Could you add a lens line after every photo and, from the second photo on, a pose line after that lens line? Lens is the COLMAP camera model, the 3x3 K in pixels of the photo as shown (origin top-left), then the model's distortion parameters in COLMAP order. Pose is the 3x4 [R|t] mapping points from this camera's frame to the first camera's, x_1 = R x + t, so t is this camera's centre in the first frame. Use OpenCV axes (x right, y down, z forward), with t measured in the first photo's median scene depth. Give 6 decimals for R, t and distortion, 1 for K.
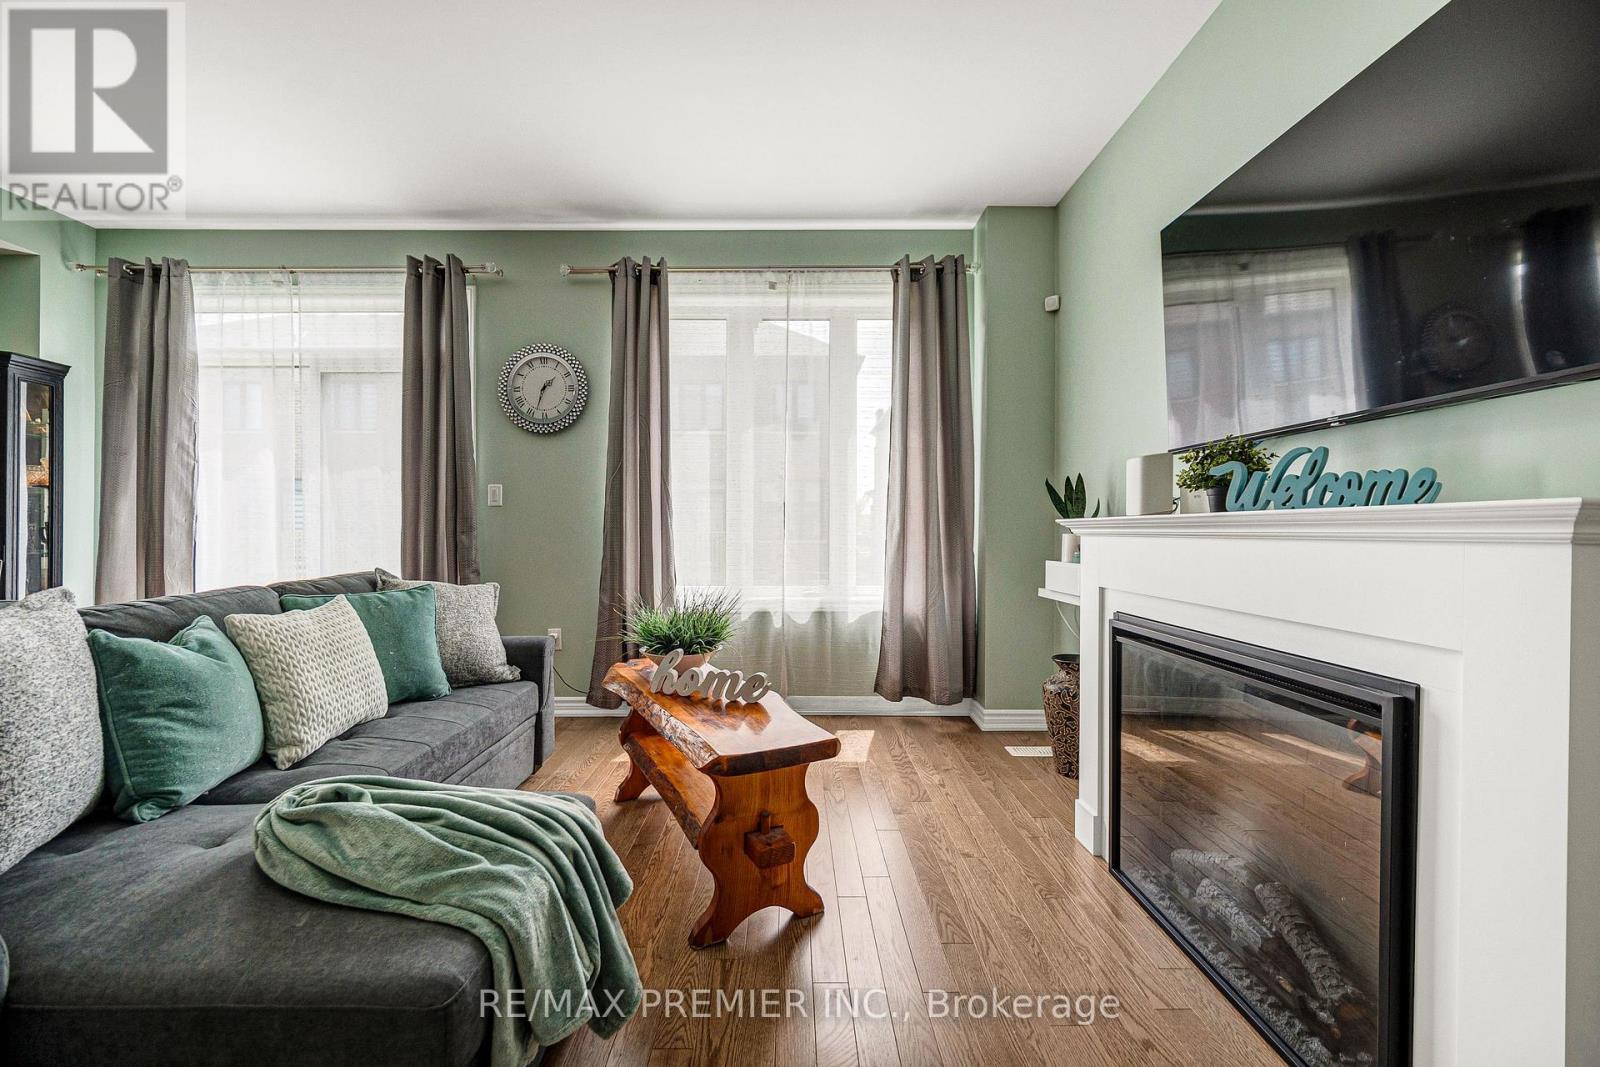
lens RADIAL K [[653.9, 0, 803.7], [0, 653.9, 532.8], [0, 0, 1]] dist [-0.002547, -0.000108]
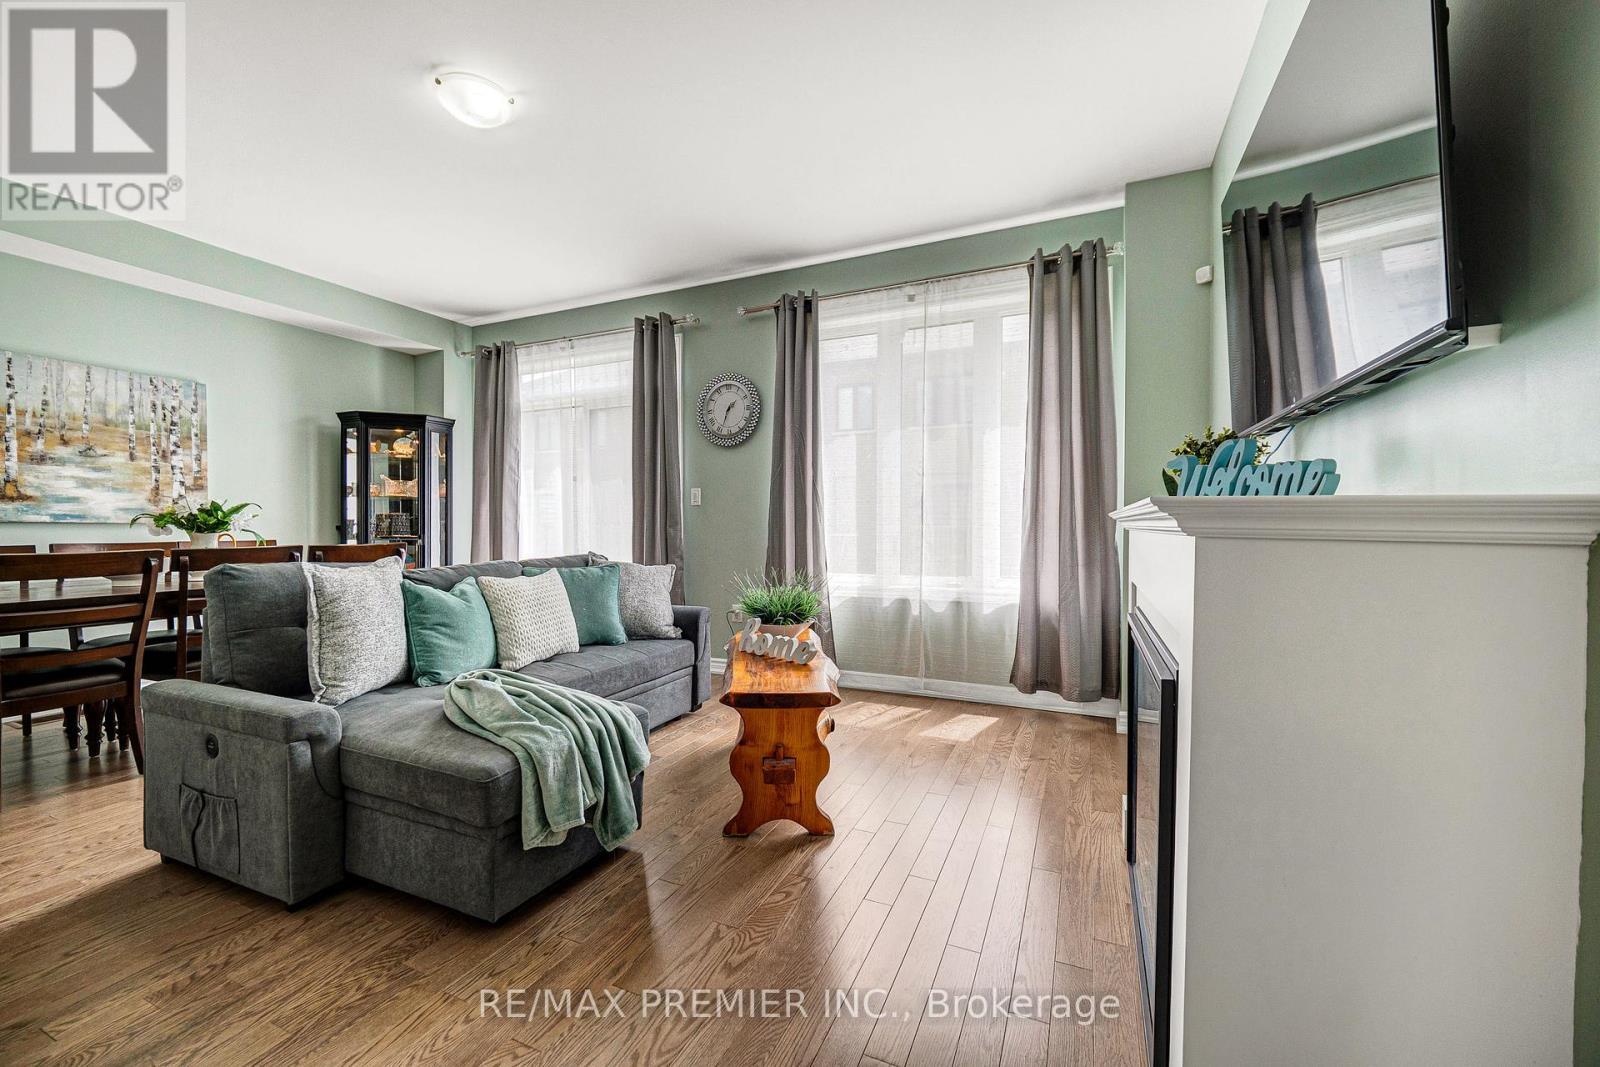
lens RADIAL K [[653.1, 0, 786.2], [0, 653.1, 531.6], [0, 0, 1]] dist [-0.000679, 0.000523]
pose [[0.905138, 0.003272, -0.425106, 0.235208], [-0.000058, 0.999971, 0.007573, 0.000200], [0.425119, -0.006830, 0.905112, -0.072277]]
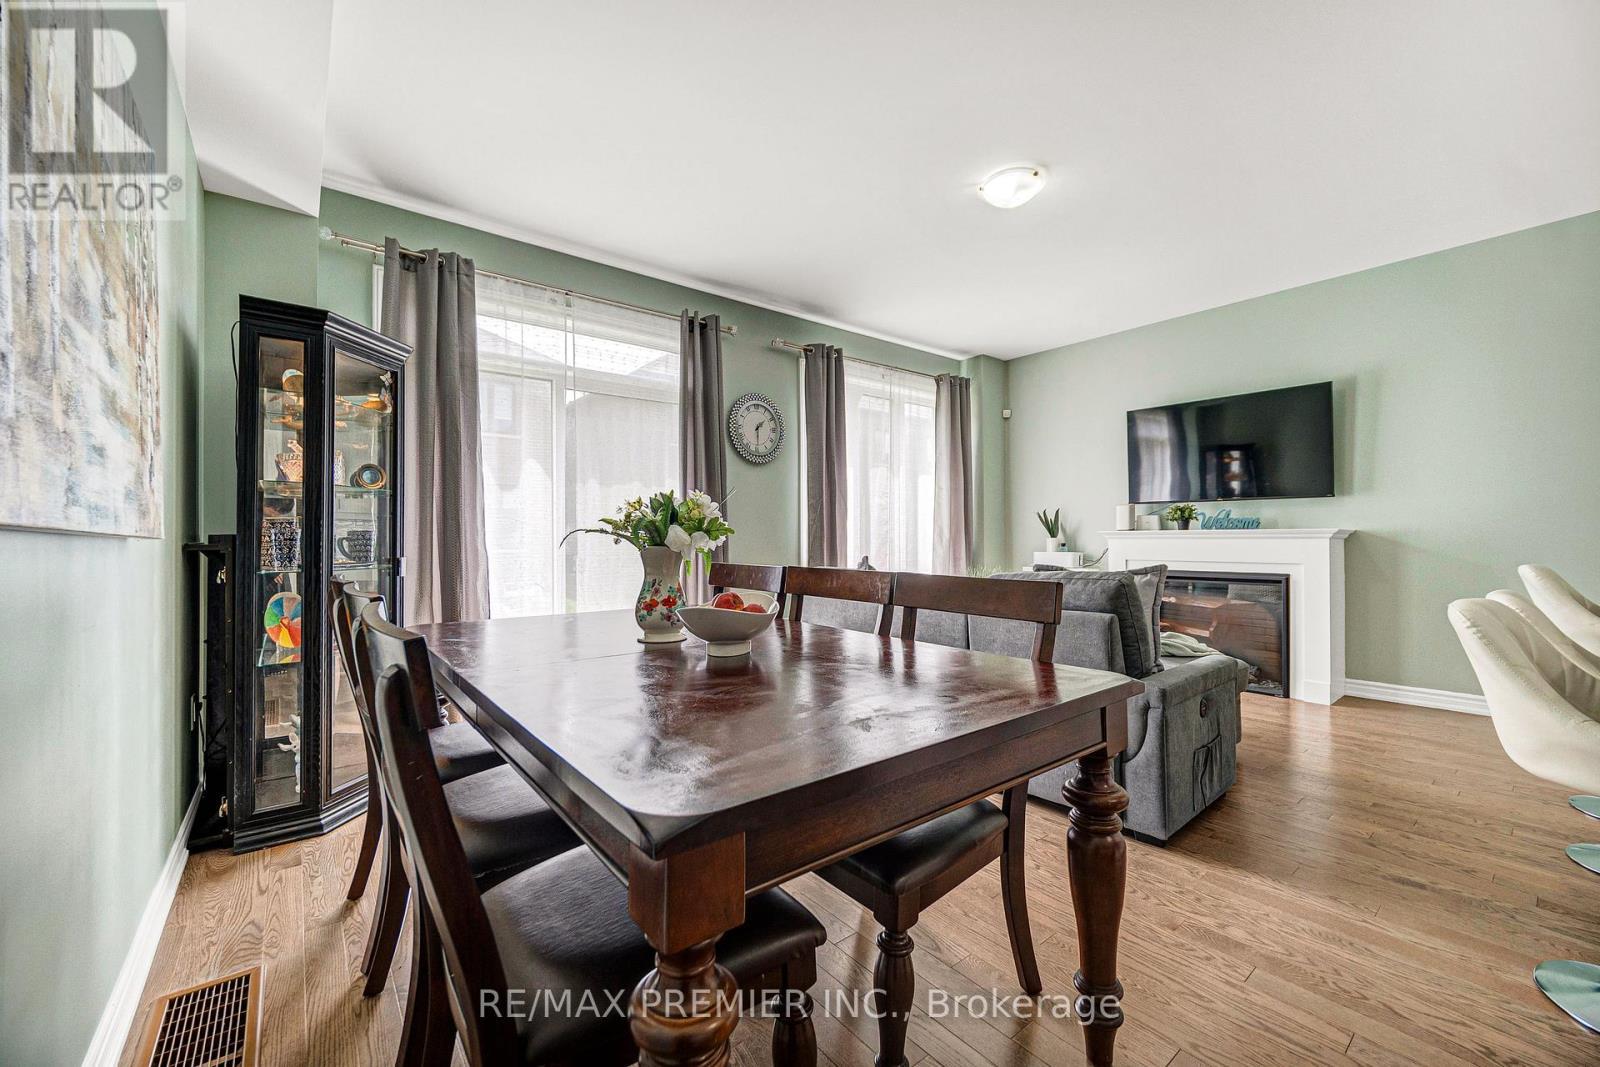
lens RADIAL K [[617.8, 0, 812.0], [0, 617.8, 531.5], [0, 0, 1]] dist [-0.000127, 0.000066]
pose [[0.775992, -0.003139, 0.630734, -1.130879], [0.010668, 0.999910, -0.008149, -0.006910], [-0.630652, 0.013052, 0.775956, -0.010085]]
